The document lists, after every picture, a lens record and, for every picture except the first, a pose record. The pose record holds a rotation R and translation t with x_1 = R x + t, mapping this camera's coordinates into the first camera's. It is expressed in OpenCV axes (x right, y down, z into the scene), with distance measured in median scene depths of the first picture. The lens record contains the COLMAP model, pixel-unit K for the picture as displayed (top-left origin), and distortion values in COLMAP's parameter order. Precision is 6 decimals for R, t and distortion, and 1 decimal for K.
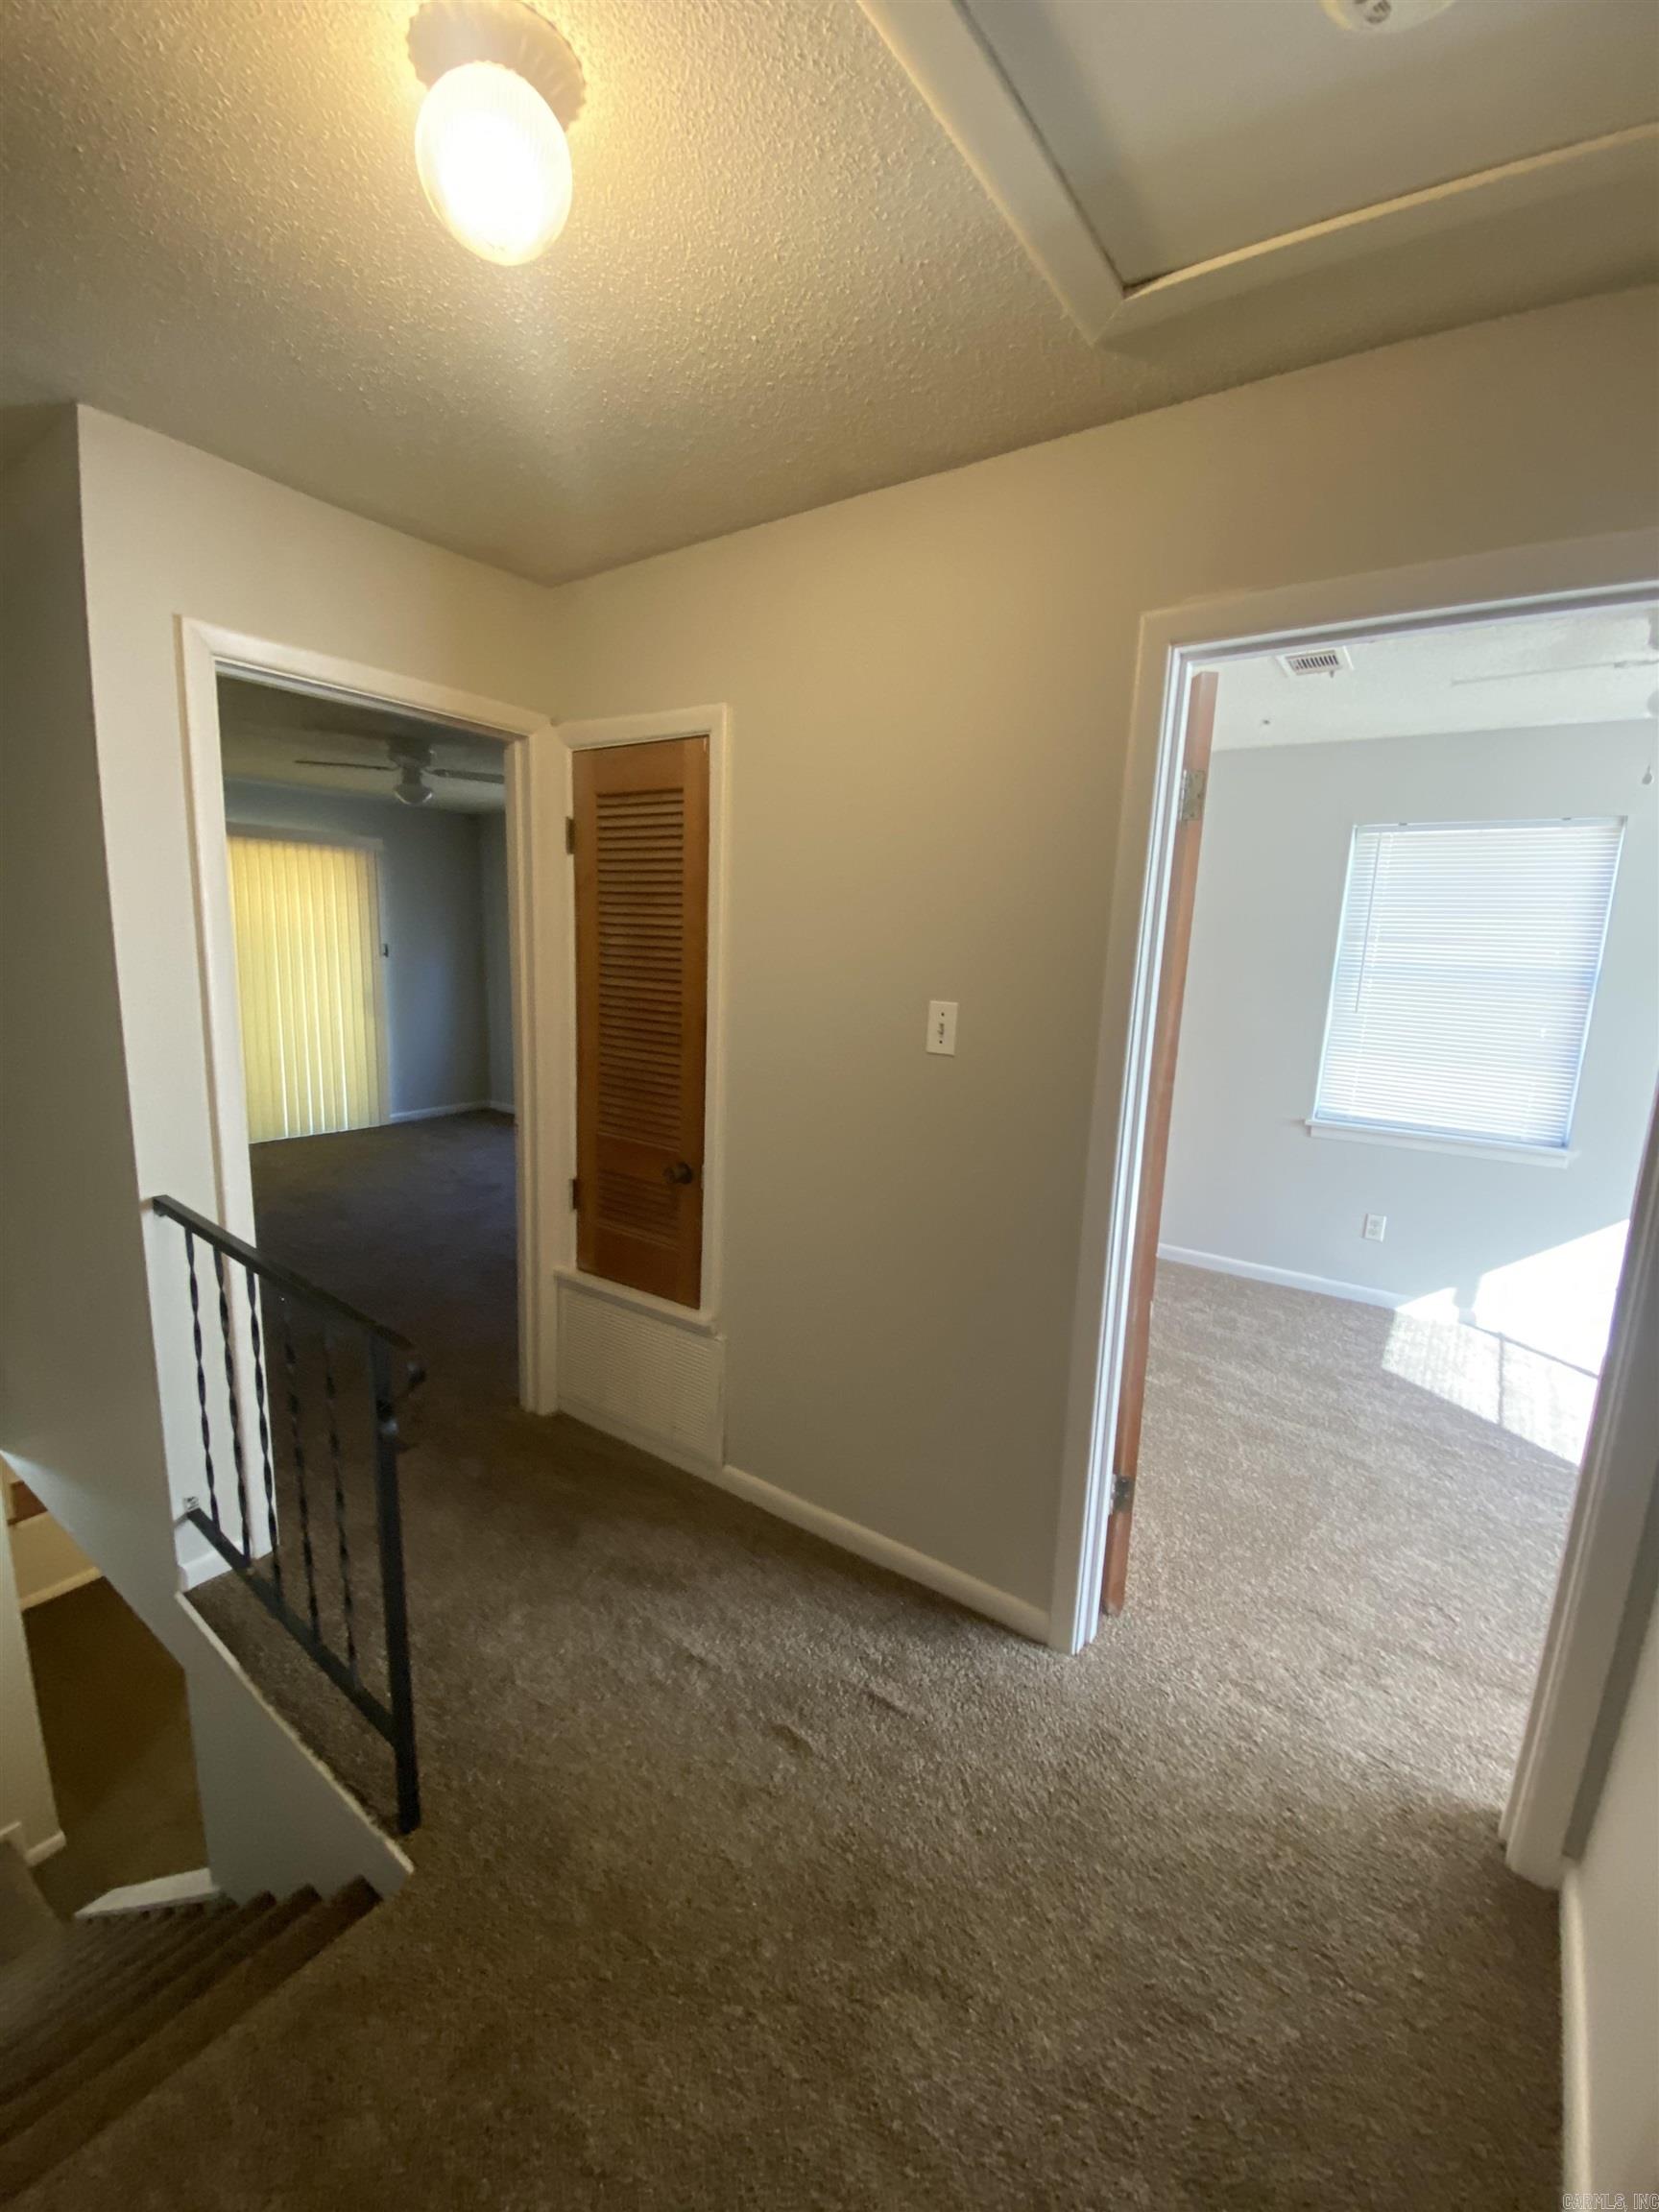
lens RADIAL K [[900.1, 0, 834.1], [0, 900.1, 1107.6], [0, 0, 1]] dist [0.004470, -0.000207]
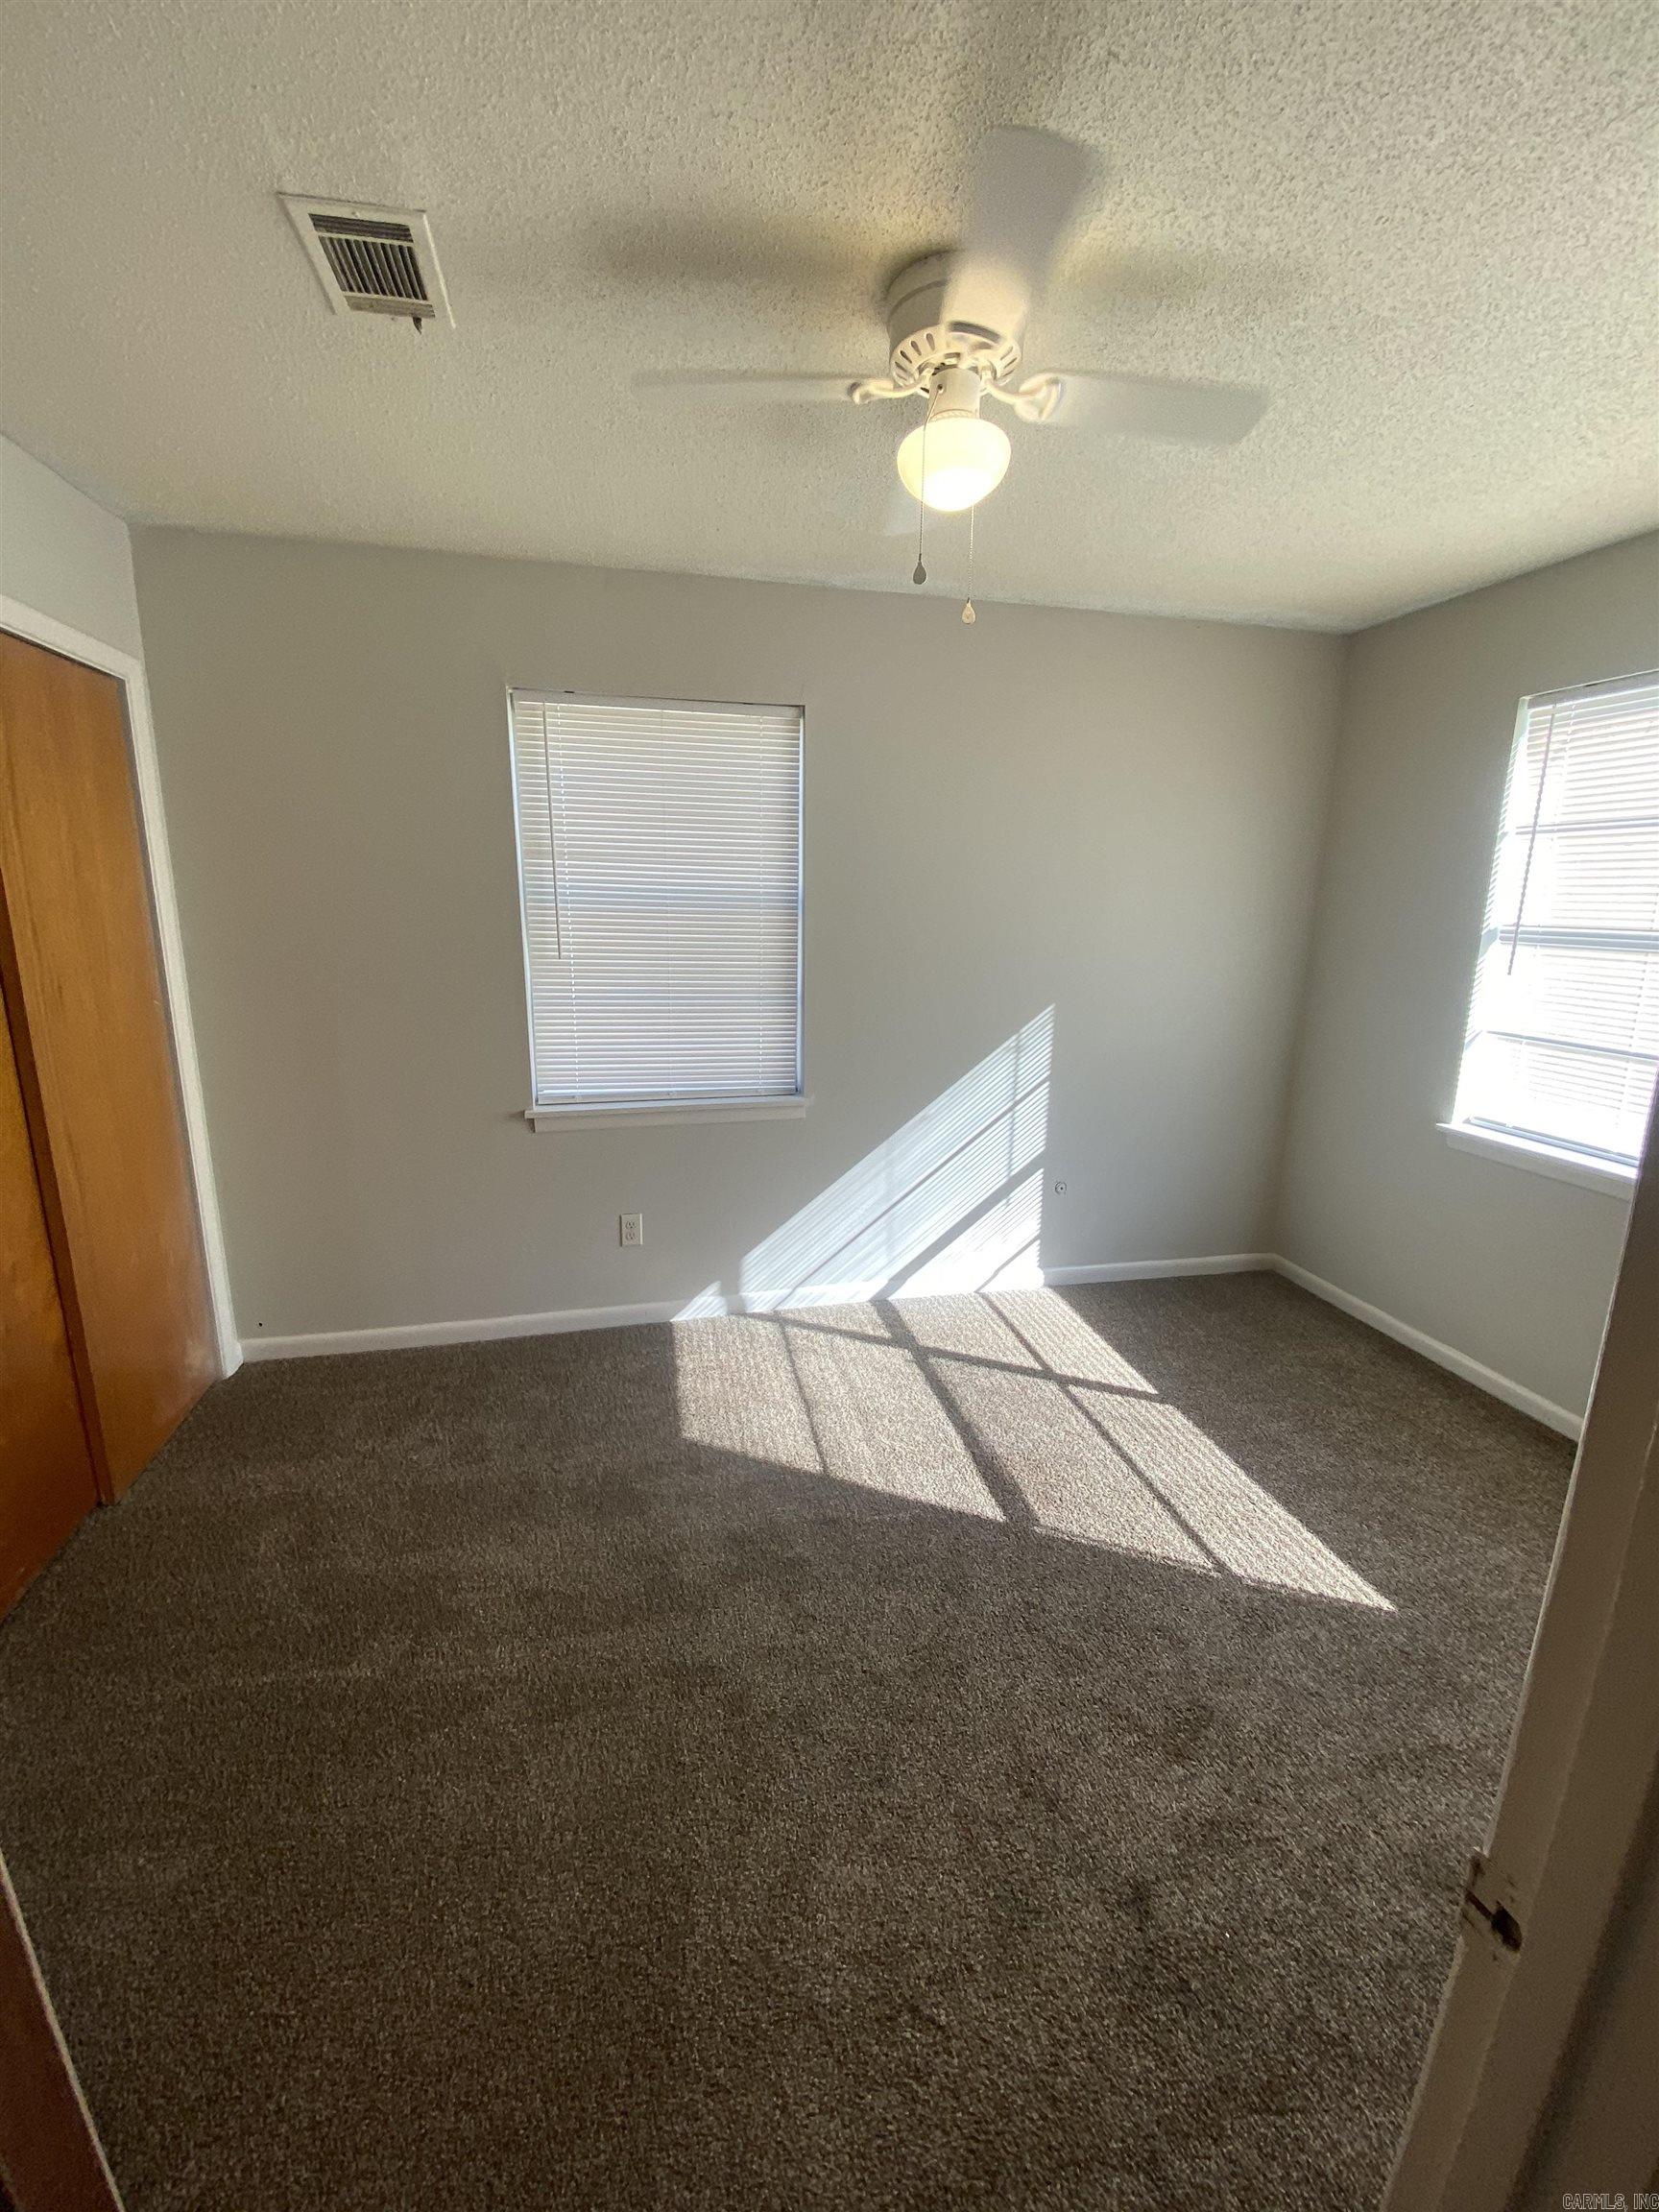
lens RADIAL K [[900.1, 0, 831.9], [0, 900.1, 1103.7], [0, 0, 1]] dist [0.004470, -0.000207]
pose [[0.673053, -0.187616, 0.715402, 0.200672], [0.143905, 0.982024, 0.122151, -0.050002], [-0.725459, 0.020736, 0.687953, 0.375243]]
